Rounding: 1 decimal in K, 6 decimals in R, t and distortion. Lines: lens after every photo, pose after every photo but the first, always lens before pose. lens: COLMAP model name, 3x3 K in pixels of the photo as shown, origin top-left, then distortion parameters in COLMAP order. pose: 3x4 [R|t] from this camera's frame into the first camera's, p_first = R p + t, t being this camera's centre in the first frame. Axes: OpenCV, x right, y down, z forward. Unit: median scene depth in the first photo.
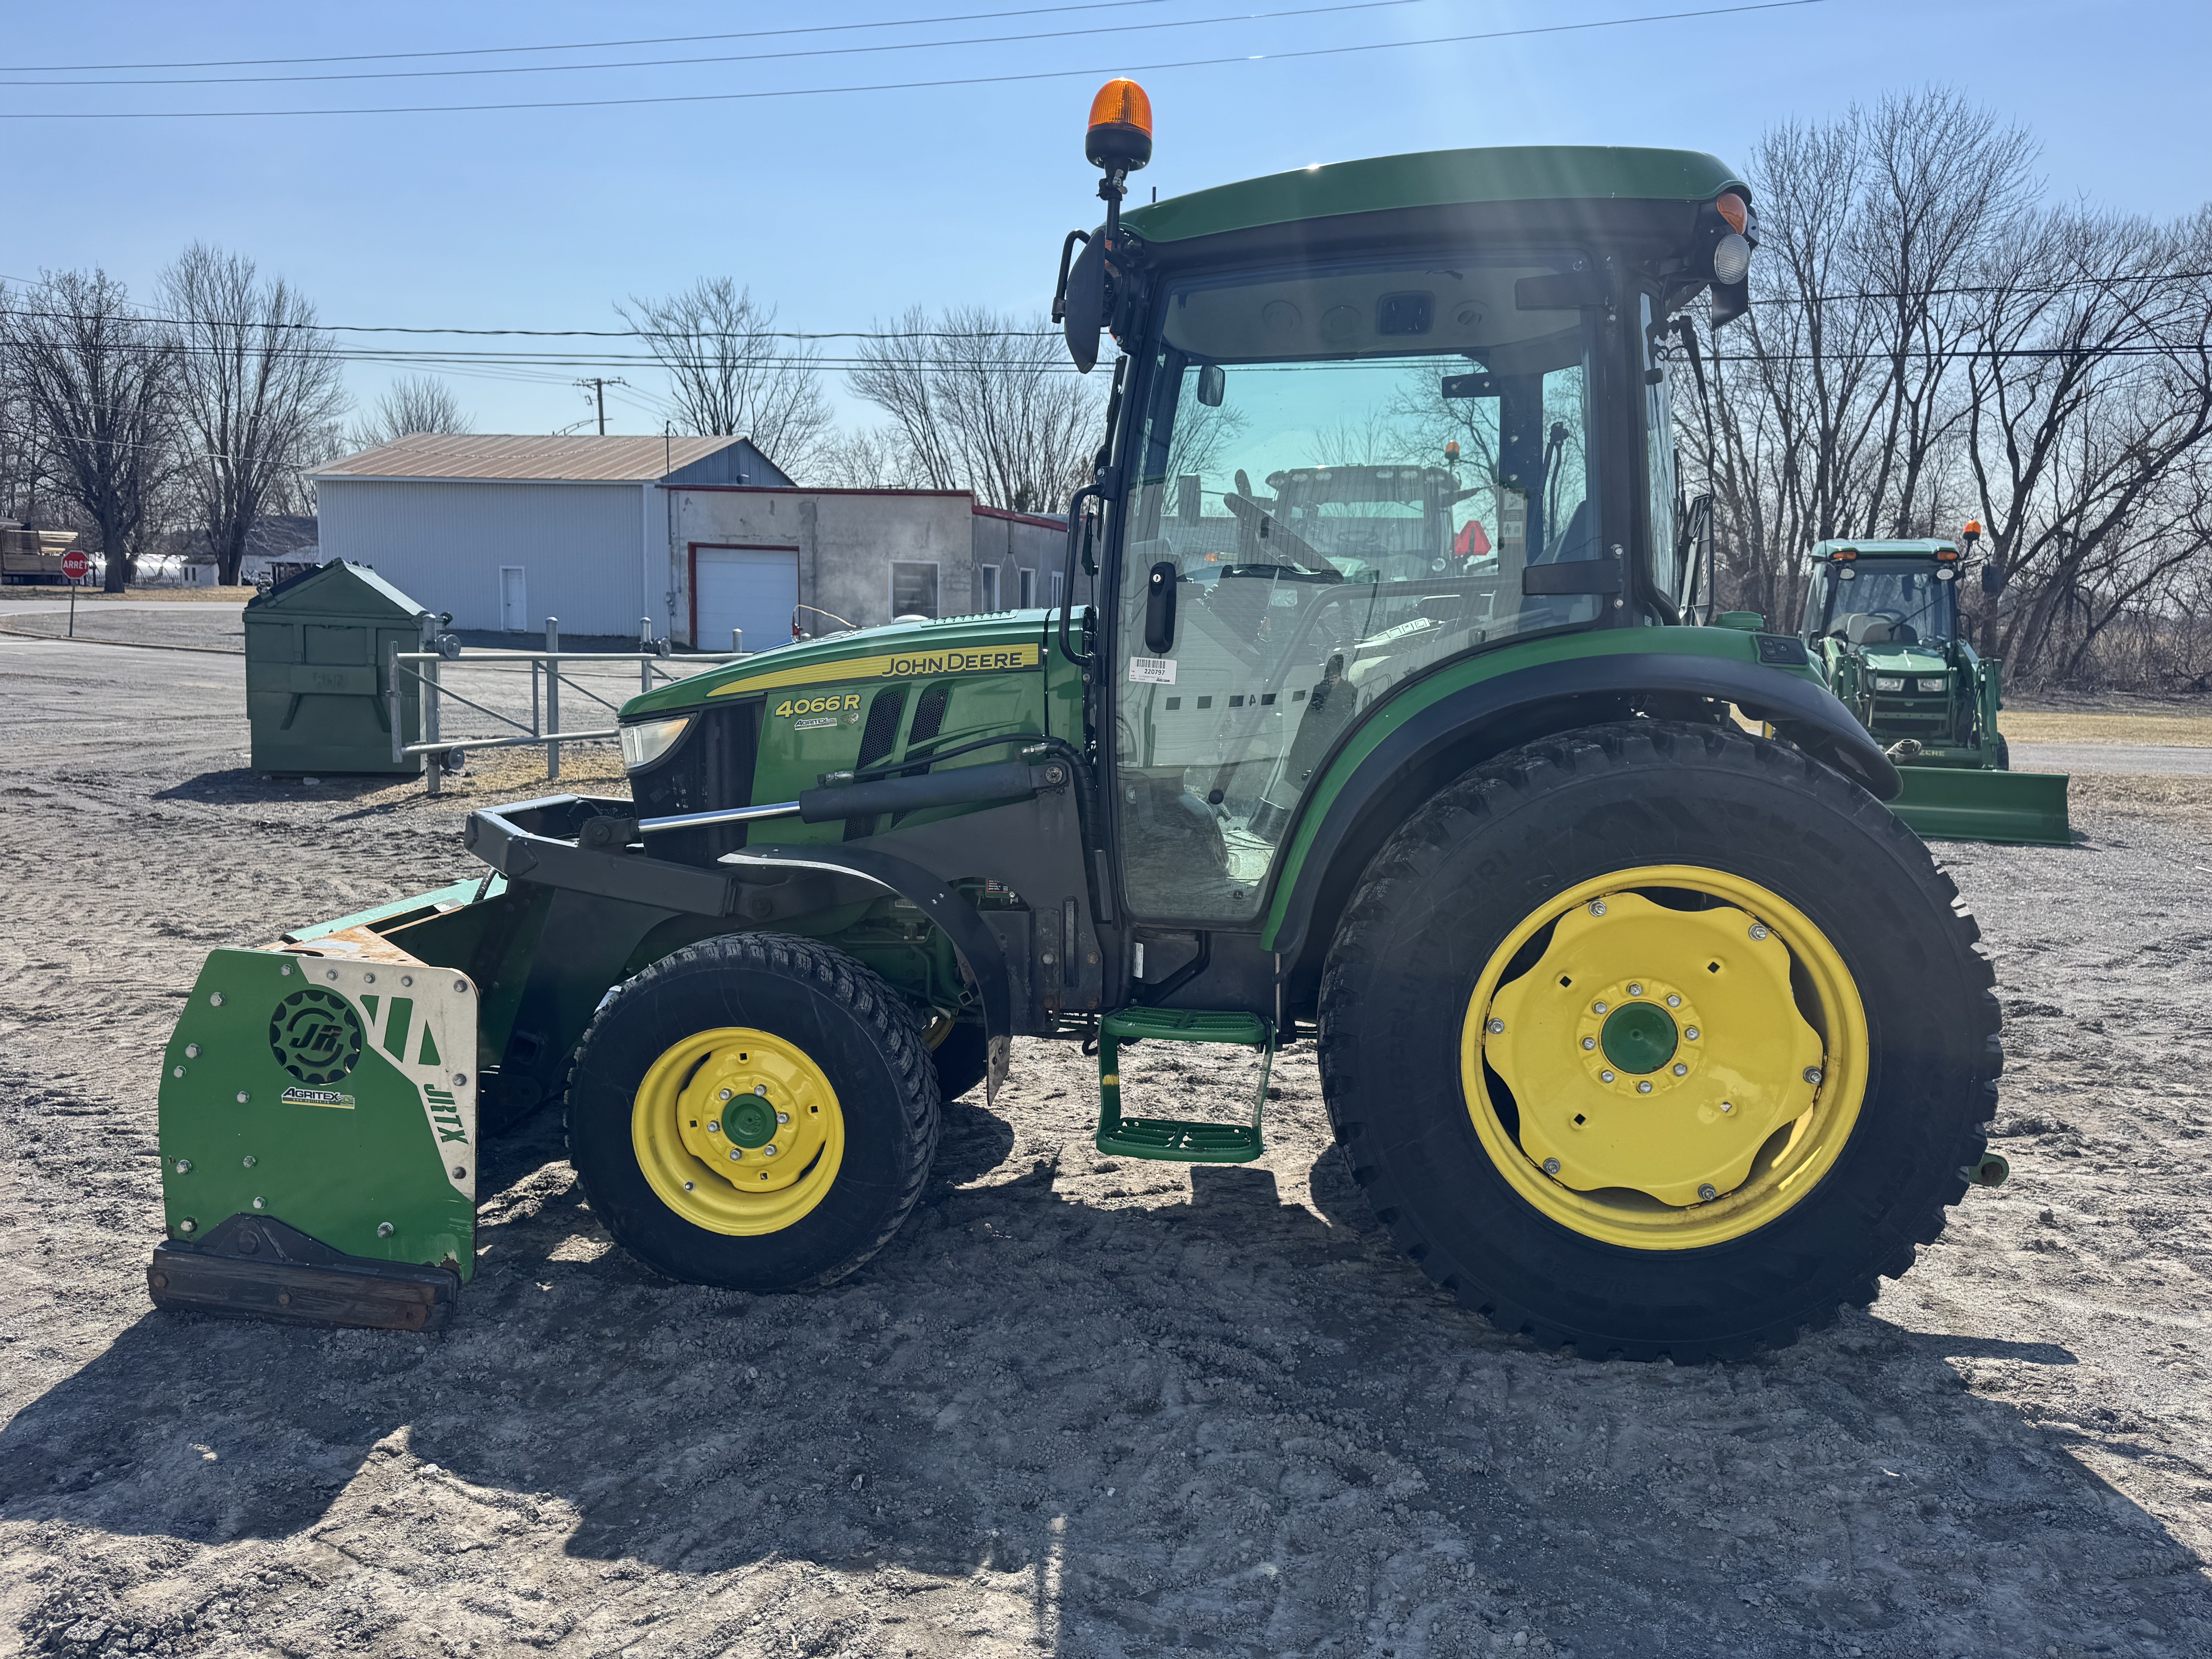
lens RADIAL K [[1567.6, 0, 1109.4], [0, 1567.6, 816.9], [0, 0, 1]] dist [0.041202, -0.049255]
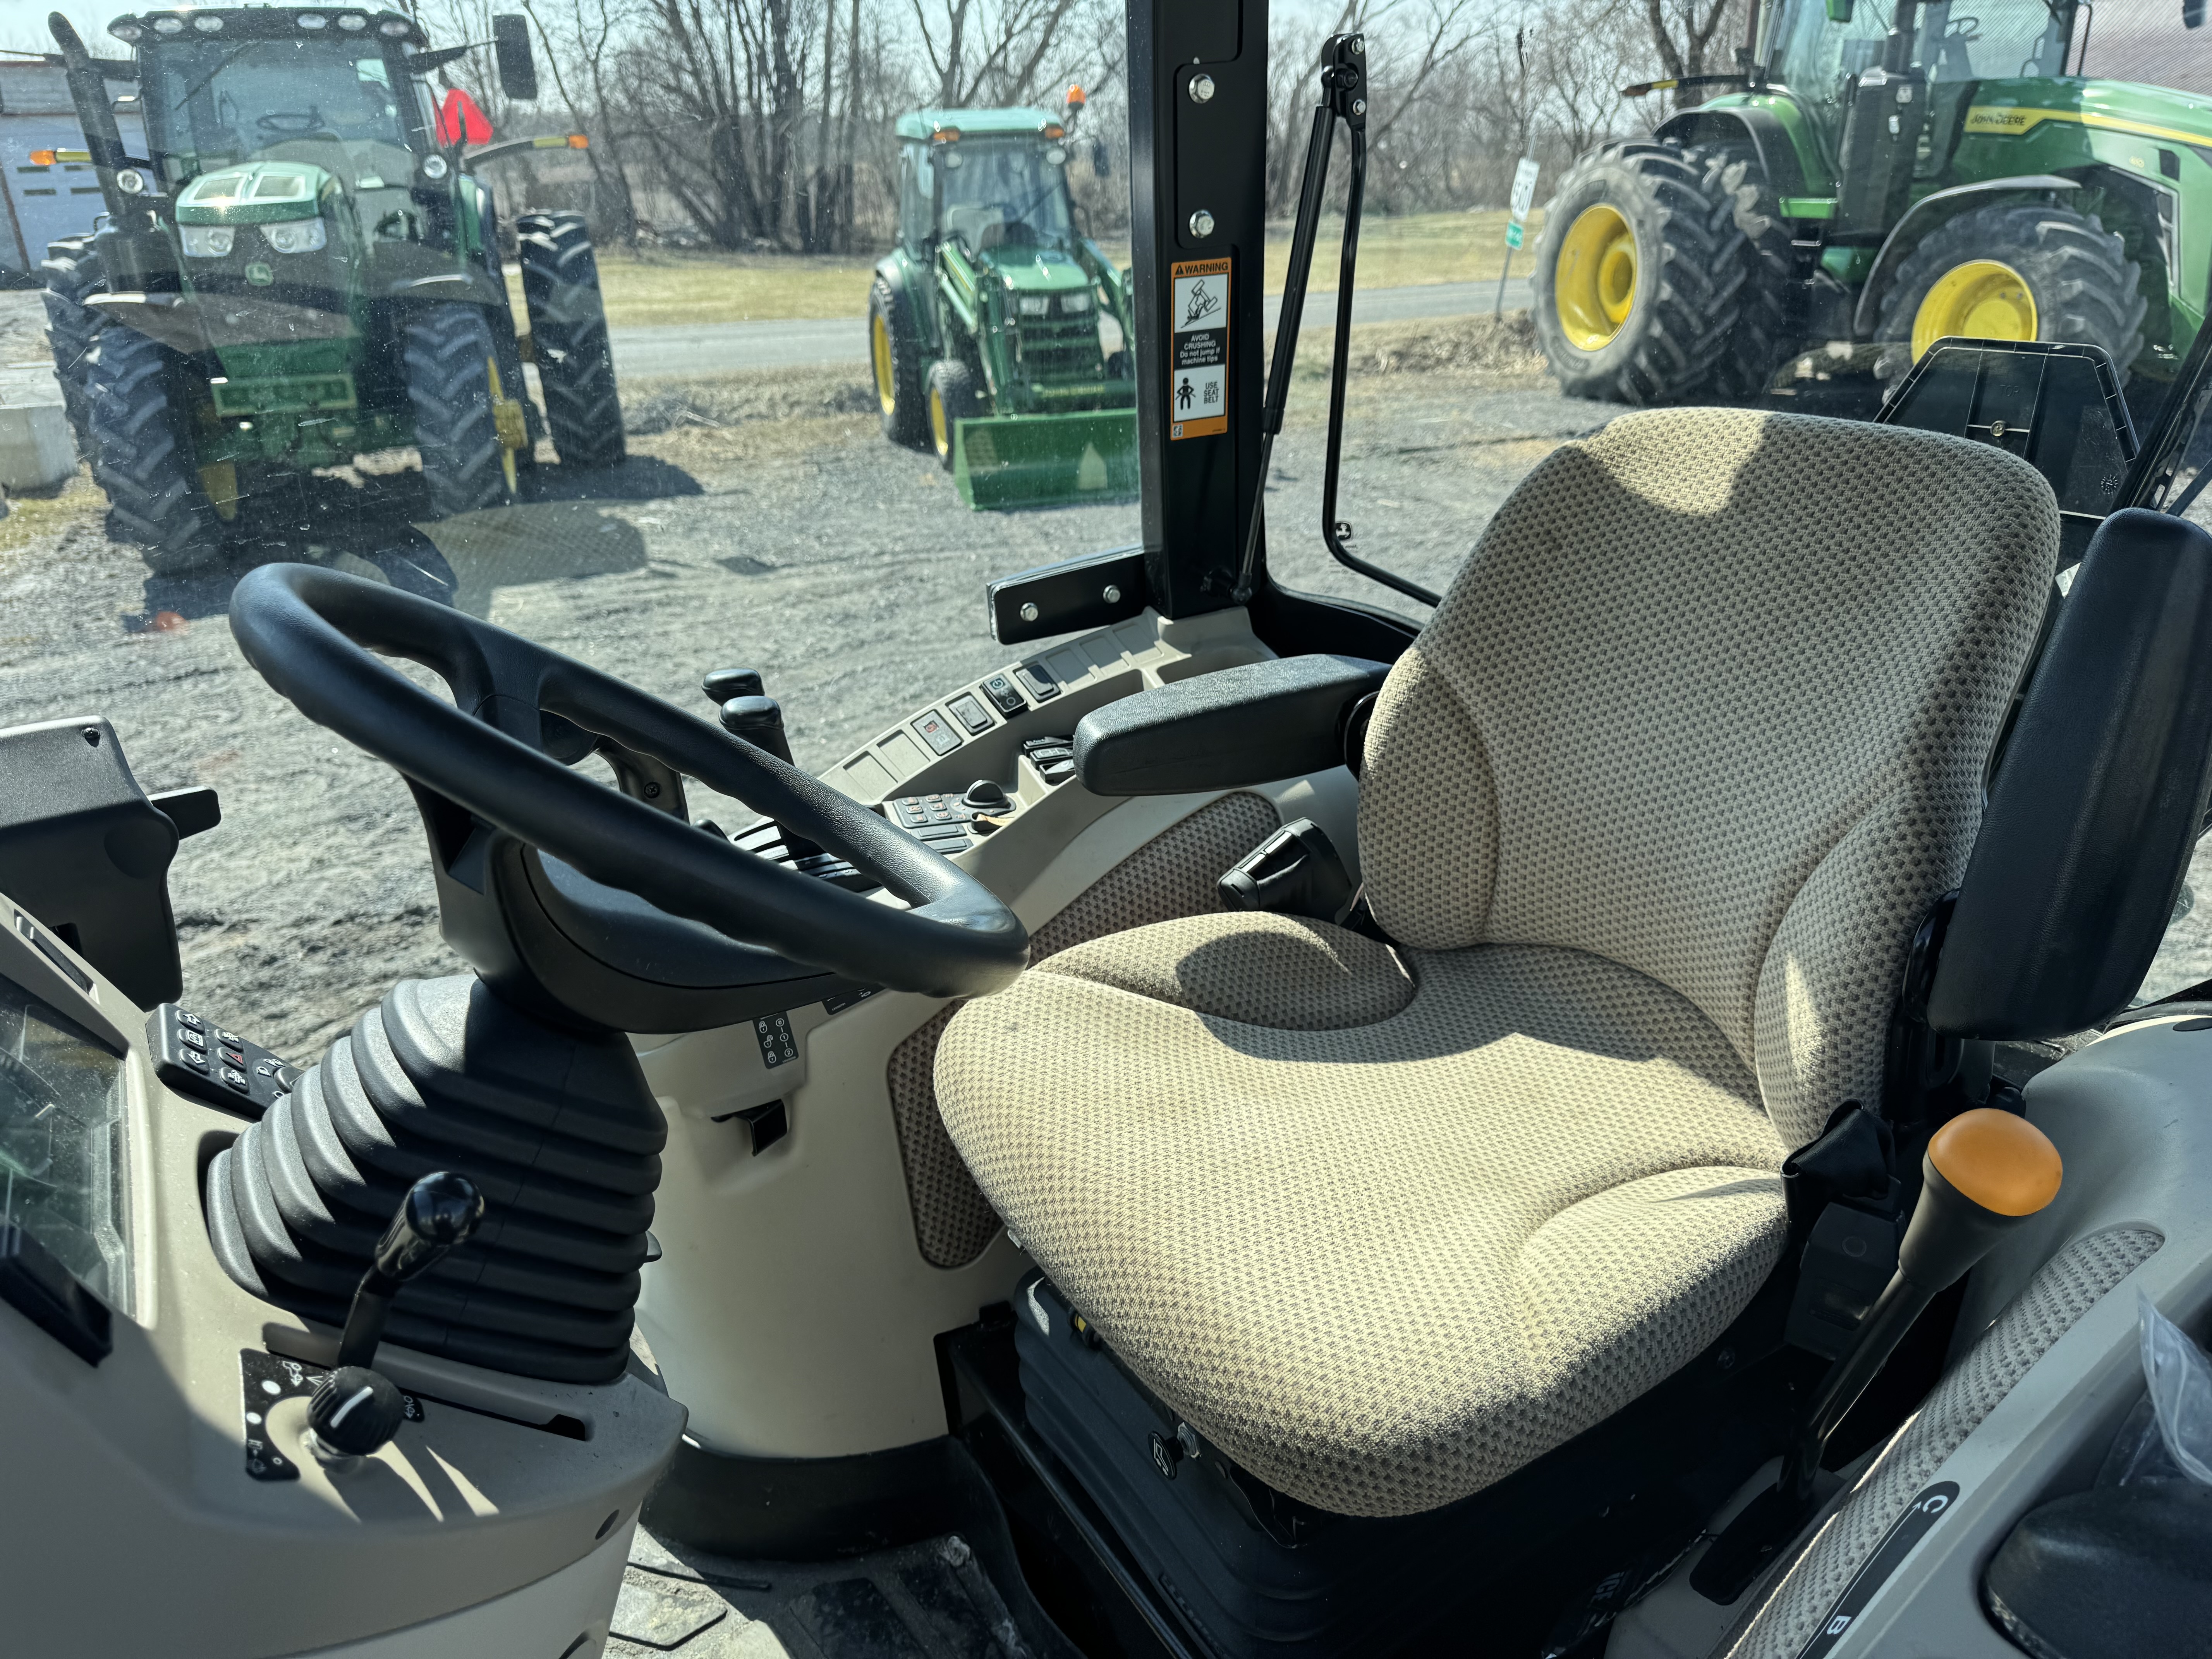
lens RADIAL K [[1567.6, 0, 1115.8], [0, 1567.6, 836.5], [0, 0, 1]] dist [0.041202, -0.049255]
pose [[0.812176, -0.266715, 0.518876, 0.063246], [0.115731, 0.945362, 0.304789, -0.258648], [-0.571818, -0.187492, 0.798668, 0.957332]]
